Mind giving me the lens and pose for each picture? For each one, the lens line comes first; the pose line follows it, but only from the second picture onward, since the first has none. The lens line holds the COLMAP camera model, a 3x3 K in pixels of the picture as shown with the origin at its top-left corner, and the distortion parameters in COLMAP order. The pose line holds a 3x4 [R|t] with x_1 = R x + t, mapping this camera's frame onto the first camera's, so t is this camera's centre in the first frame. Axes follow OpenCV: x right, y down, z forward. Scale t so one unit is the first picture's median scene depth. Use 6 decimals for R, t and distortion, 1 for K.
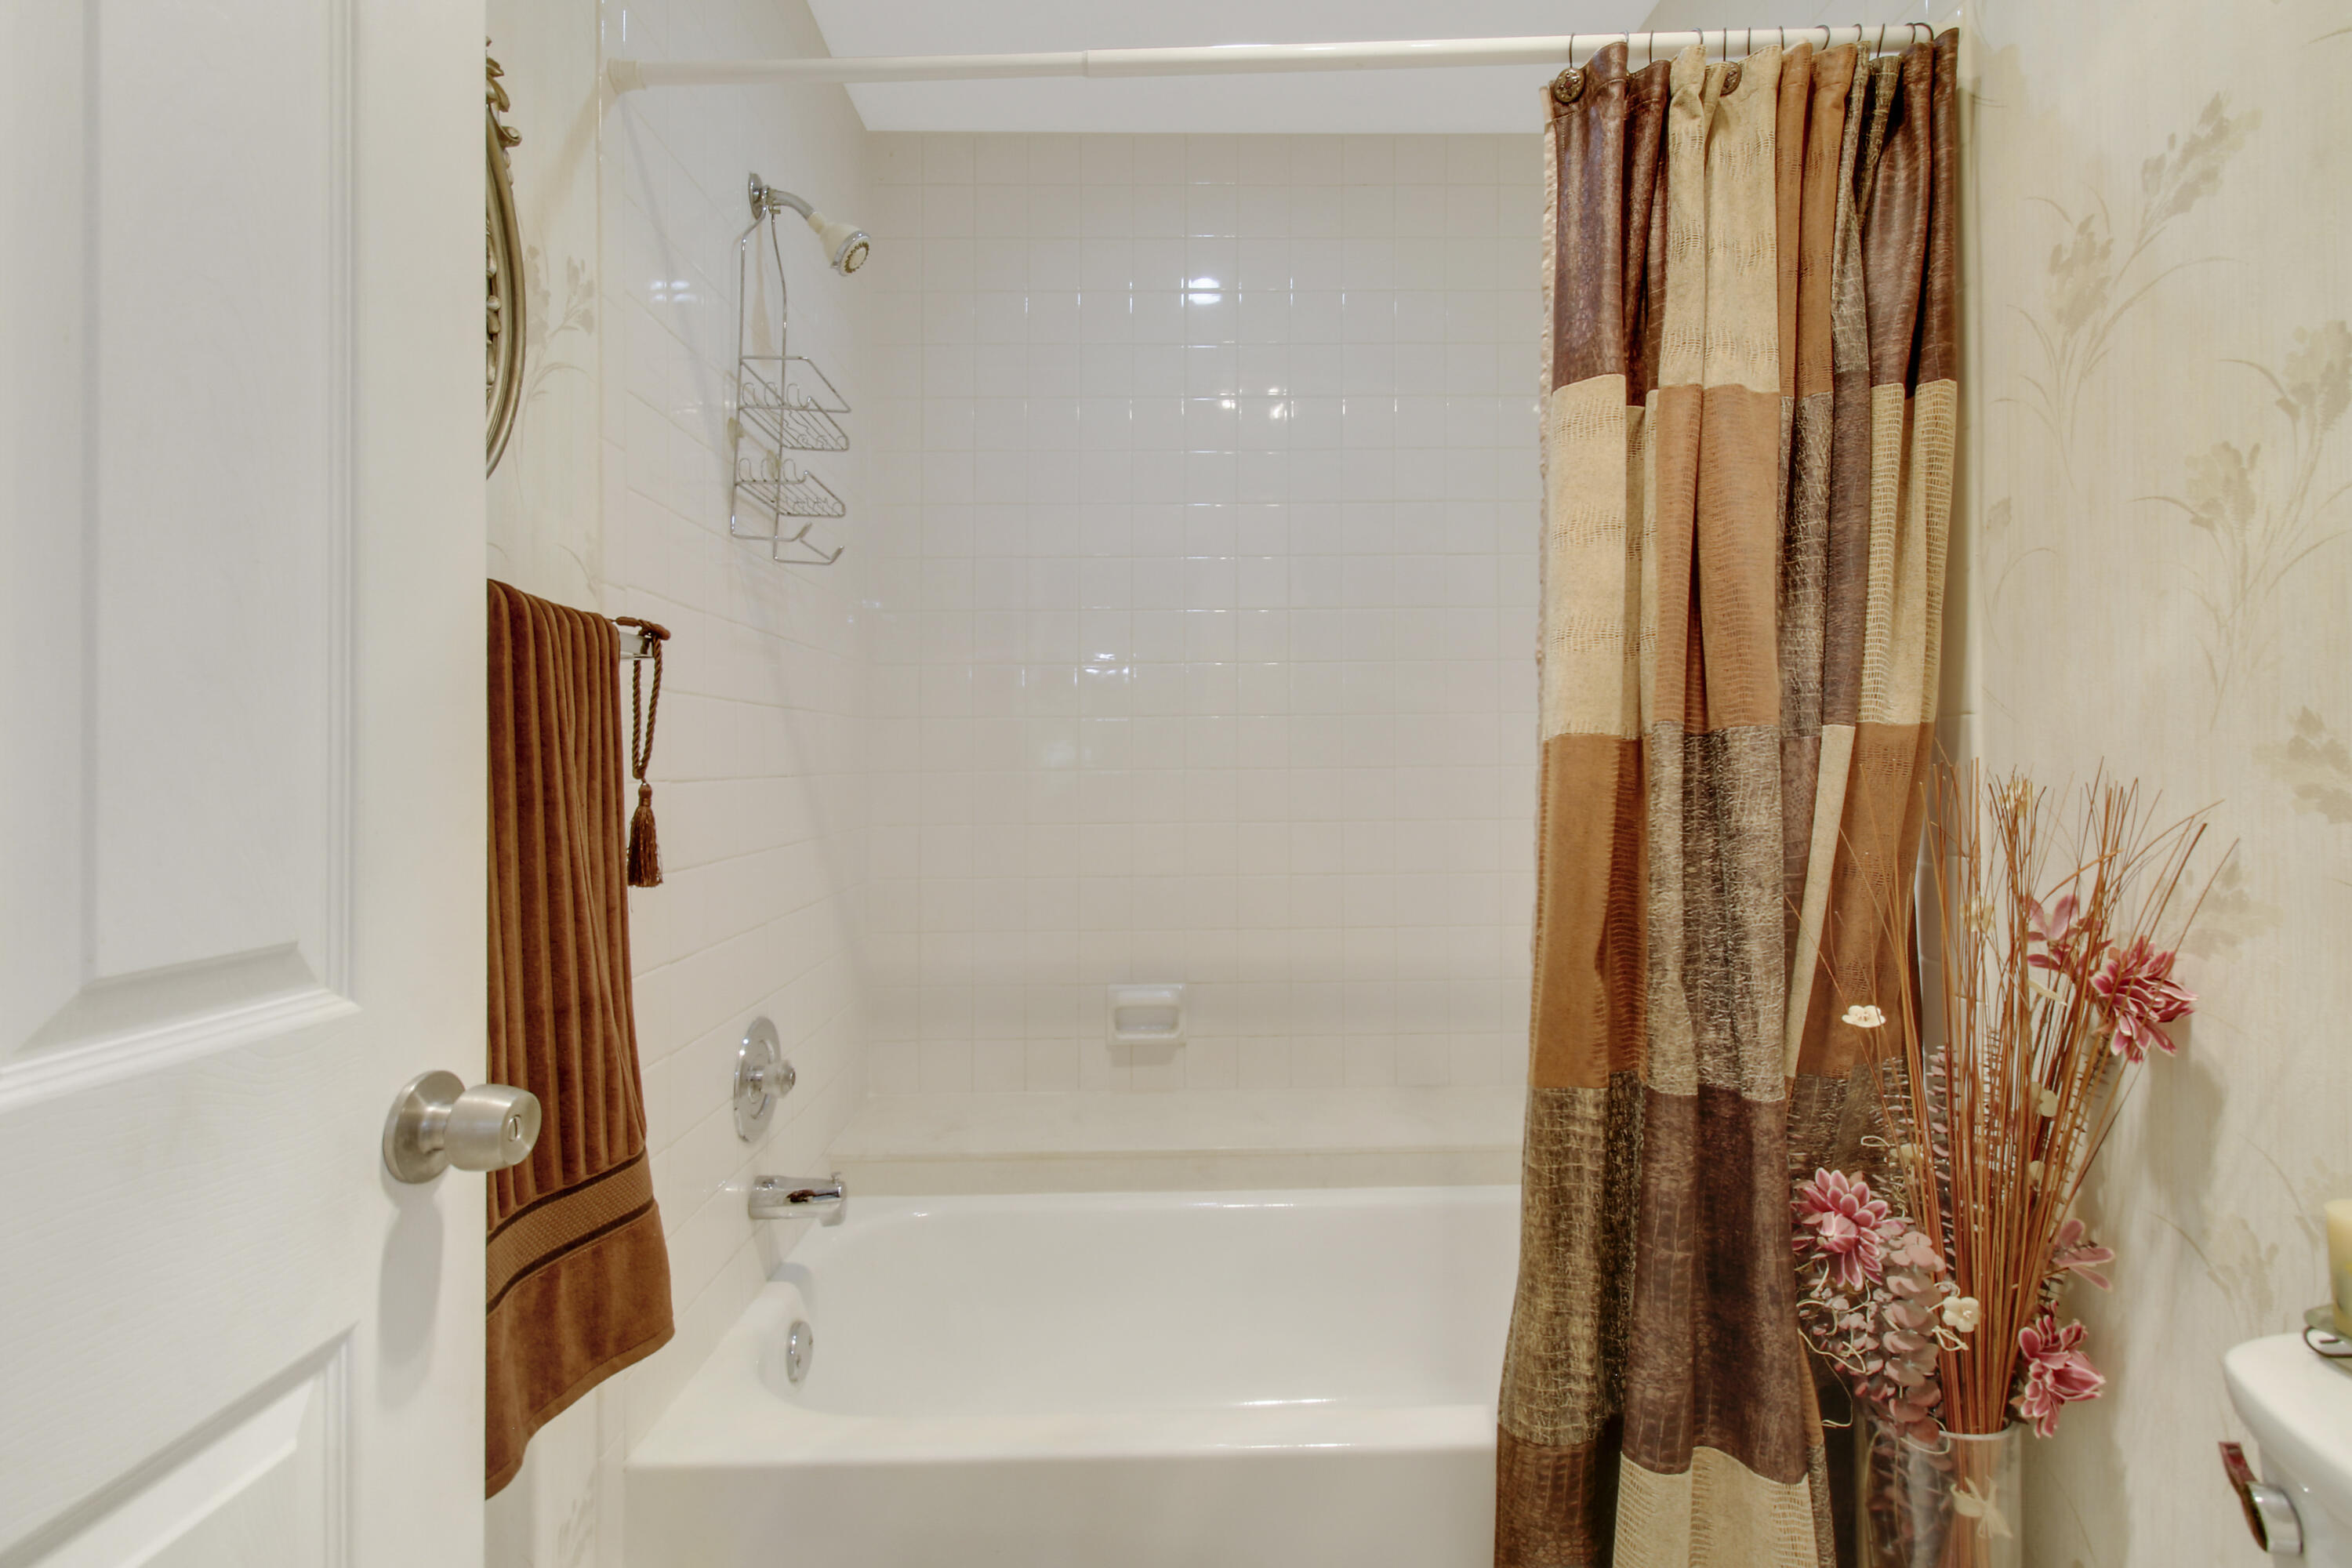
lens RADIAL K [[1090.0, 0, 1170.1], [0, 1090.0, 775.6], [0, 0, 1]] dist [0.019954, -0.020932]
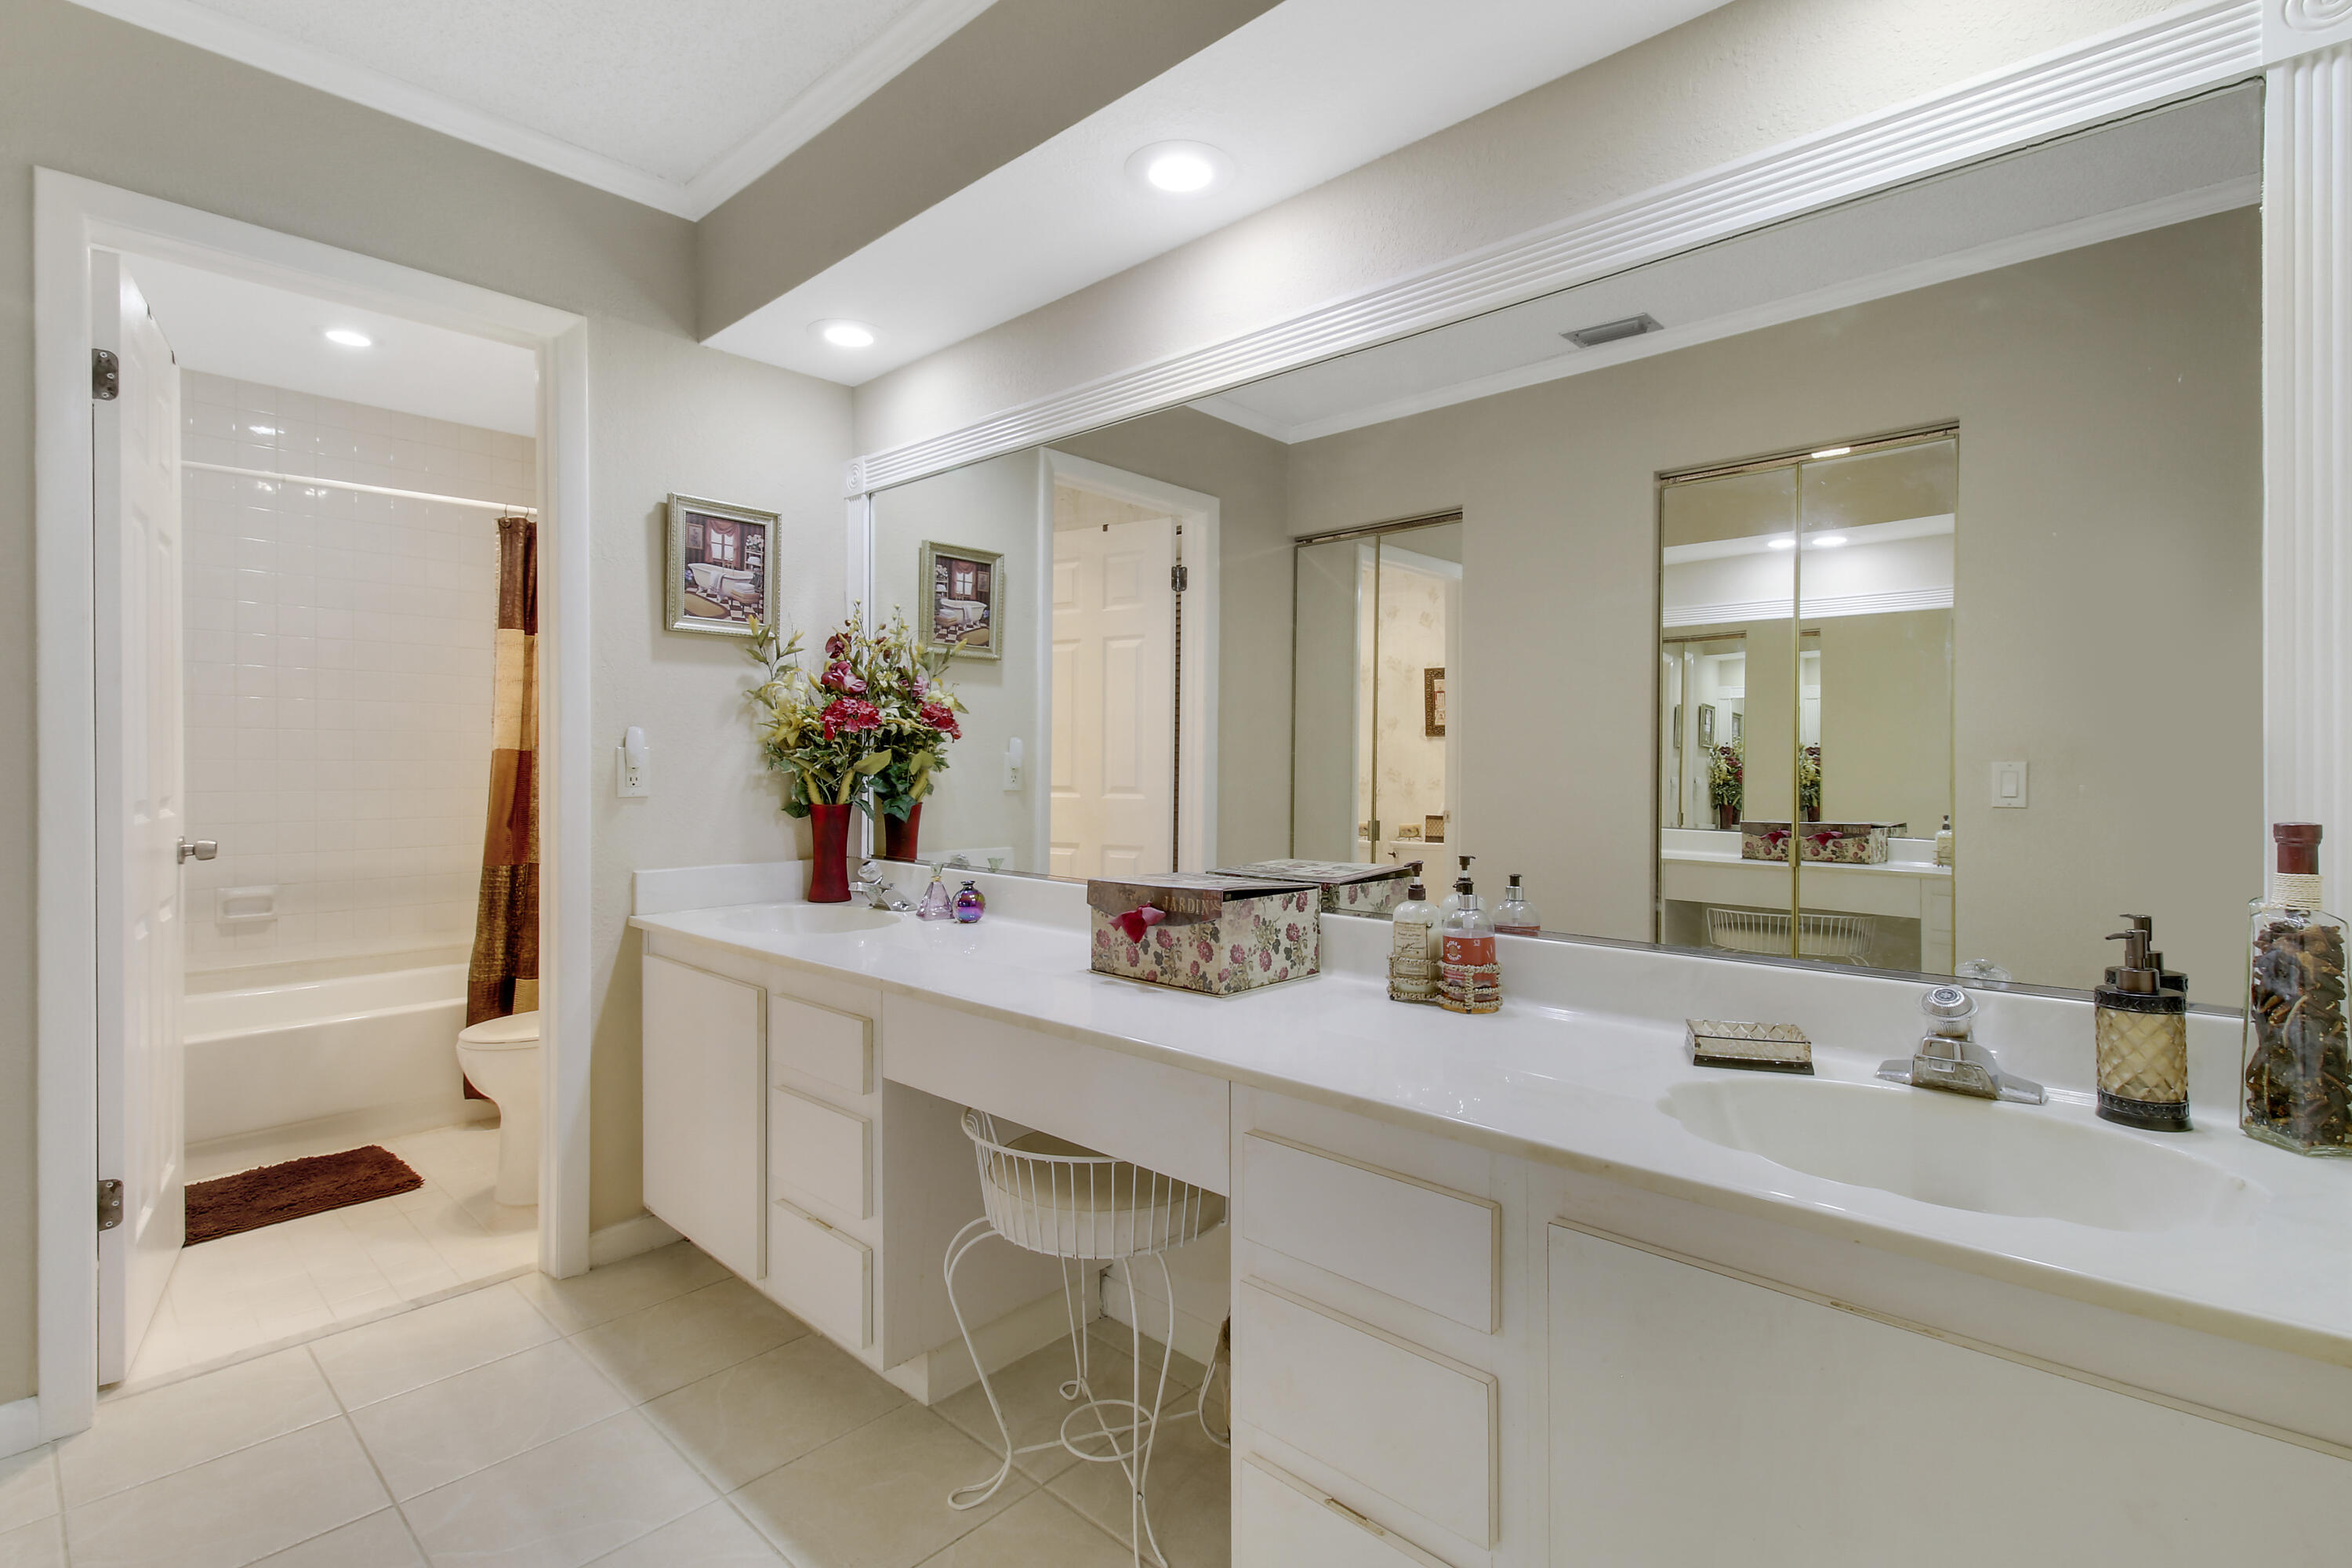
lens RADIAL K [[1090.0, 0, 1170.1], [0, 1090.0, 775.6], [0, 0, 1]] dist [0.019954, -0.020932]
pose [[0.677423, 0.018523, 0.735361, -0.595146], [-0.006716, 0.999797, -0.018997, 0.080100], [-0.735563, 0.007930, 0.677410, -2.381783]]
